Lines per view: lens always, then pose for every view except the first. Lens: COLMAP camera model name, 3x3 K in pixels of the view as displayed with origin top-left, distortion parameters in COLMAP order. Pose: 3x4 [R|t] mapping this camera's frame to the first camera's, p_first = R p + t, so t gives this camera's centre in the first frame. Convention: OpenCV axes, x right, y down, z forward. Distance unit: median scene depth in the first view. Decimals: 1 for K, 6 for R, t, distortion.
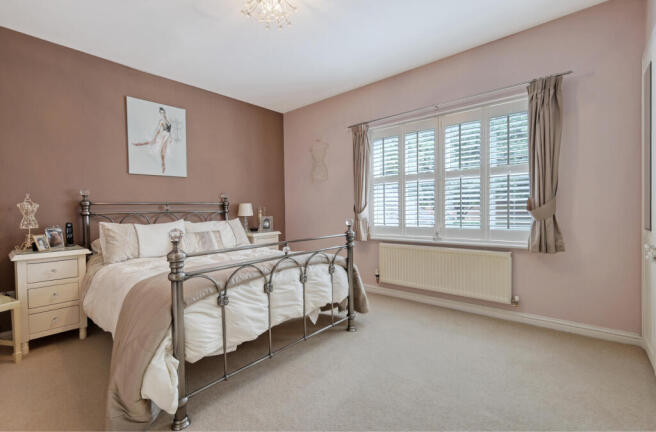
lens RADIAL K [[294.9, 0, 327.3], [0, 294.9, 216.6], [0, 0, 1]] dist [0.025809, -0.000084]
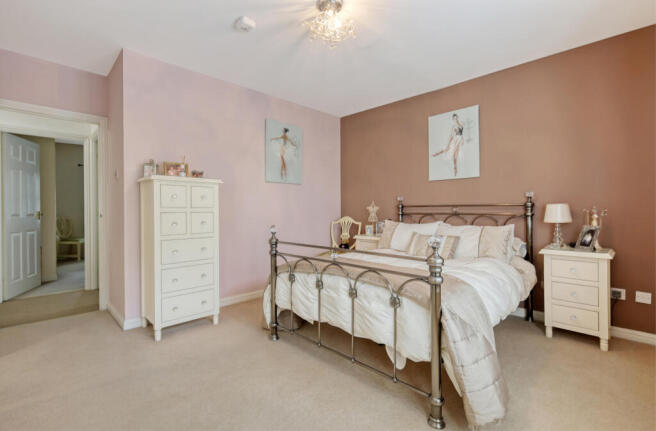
lens RADIAL K [[294.9, 0, 327.4], [0, 294.9, 208.9], [0, 0, 1]] dist [0.025809, -0.000084]
pose [[-0.043183, 0.005905, -0.999050, 0.509390], [-0.030509, 0.999508, 0.007226, -0.027260], [0.998601, 0.030792, -0.042982, 0.614685]]
